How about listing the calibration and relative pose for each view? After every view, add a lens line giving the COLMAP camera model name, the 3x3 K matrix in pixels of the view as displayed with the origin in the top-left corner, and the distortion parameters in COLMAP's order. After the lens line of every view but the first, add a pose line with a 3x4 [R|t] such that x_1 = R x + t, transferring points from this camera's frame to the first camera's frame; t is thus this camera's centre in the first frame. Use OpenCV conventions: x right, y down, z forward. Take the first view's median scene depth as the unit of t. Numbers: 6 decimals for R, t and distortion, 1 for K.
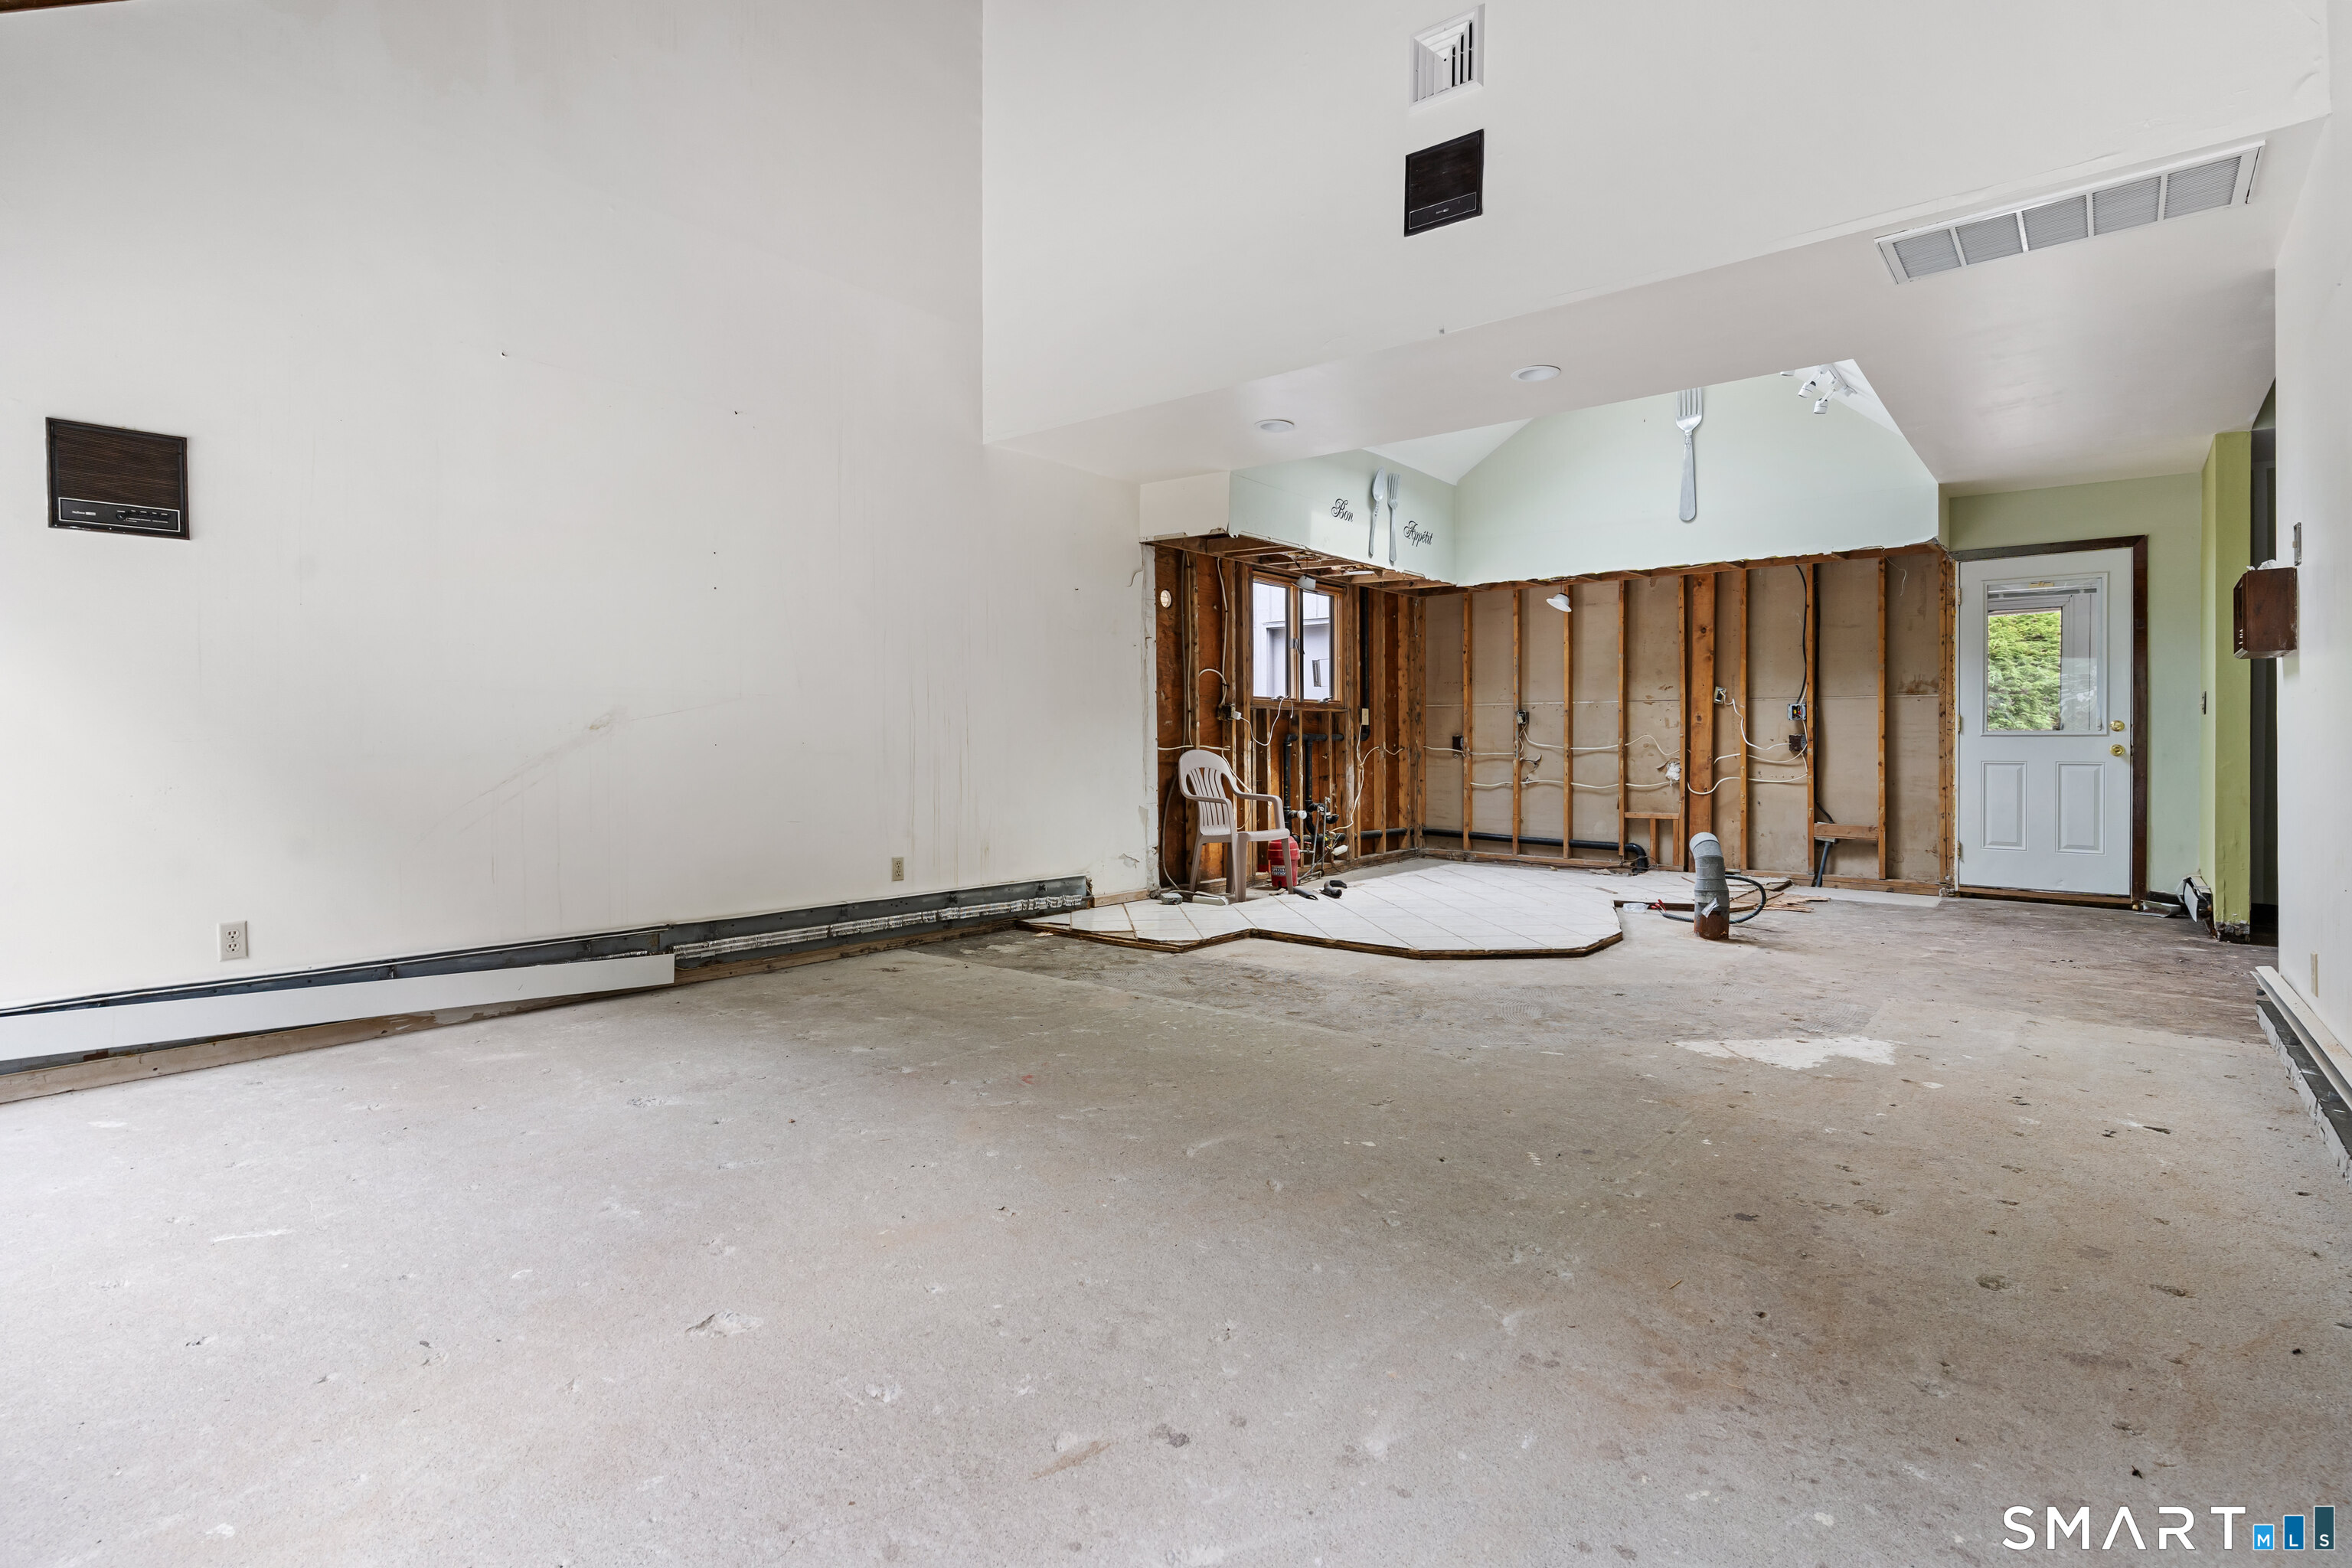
lens RADIAL K [[1142.3, 0, 1172.9], [0, 1142.3, 770.8], [0, 0, 1]] dist [-0.001588, -0.001897]
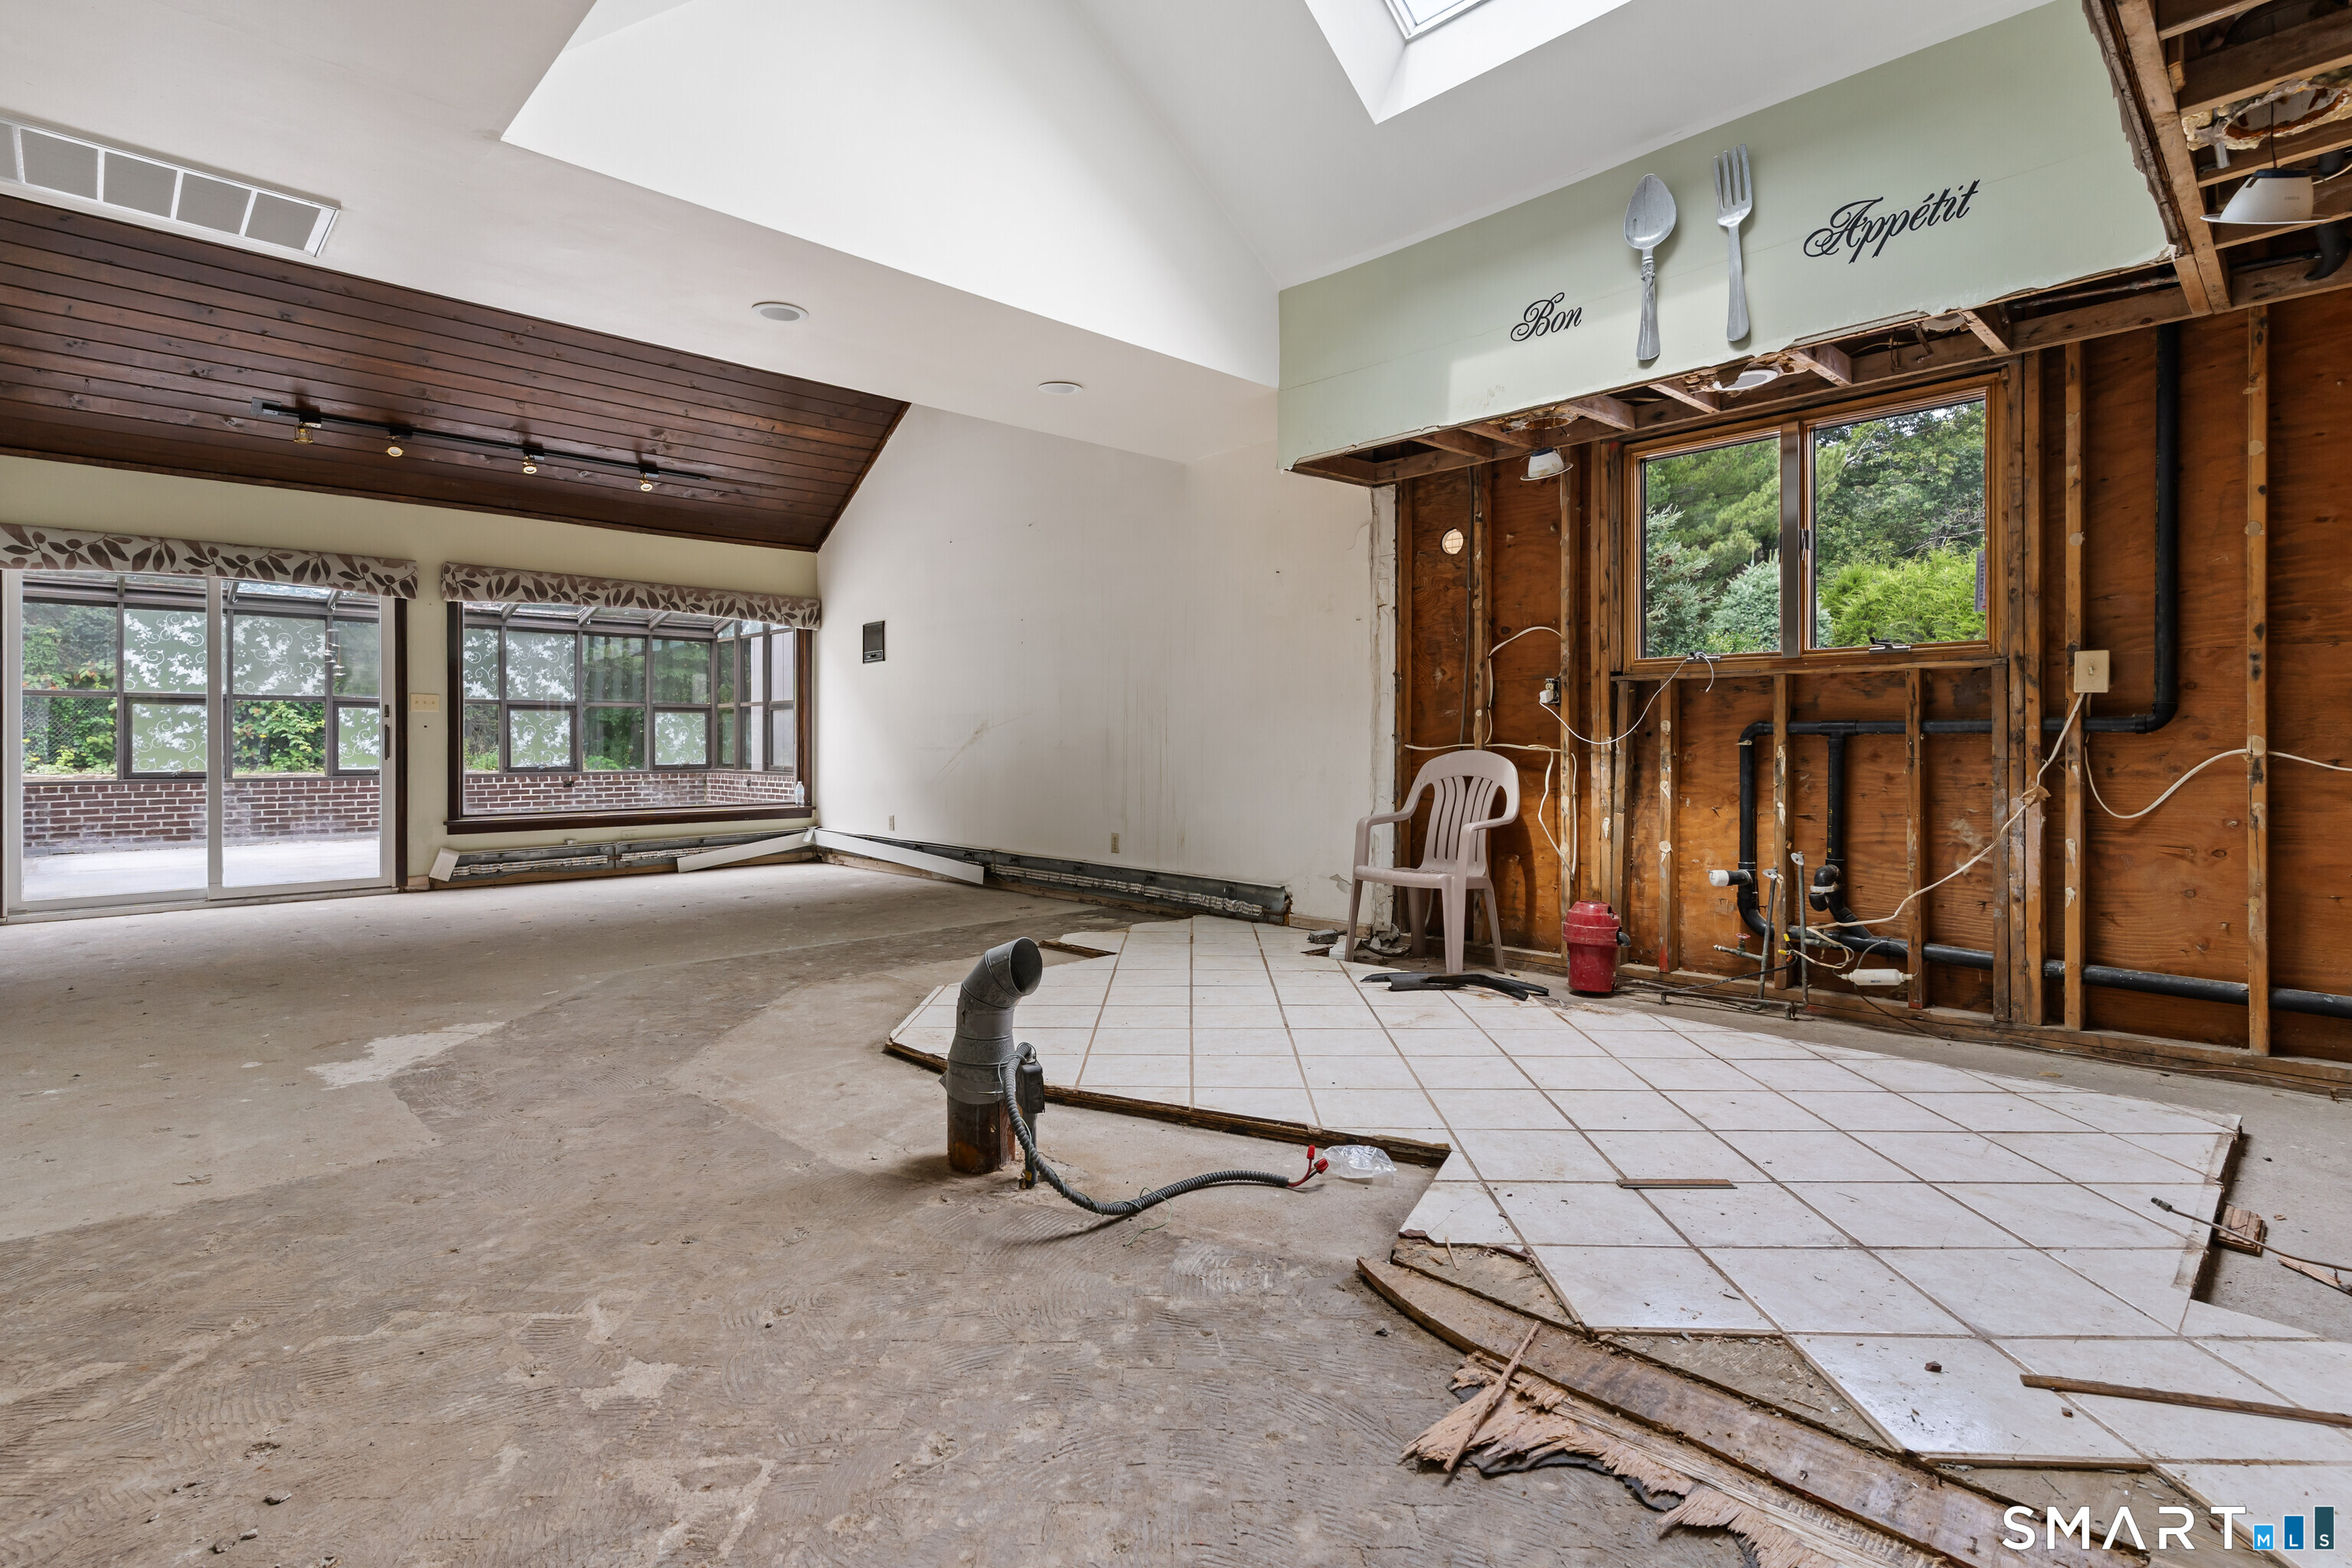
lens RADIAL K [[1142.3, 0, 1170.6], [0, 1142.3, 763.2], [0, 0, 1]] dist [-0.001588, -0.001897]
pose [[-0.123341, 0.017061, -0.992218, 0.774778], [-0.024588, 0.999493, 0.020243, -0.021408], [0.992060, 0.026894, -0.122859, 0.961035]]
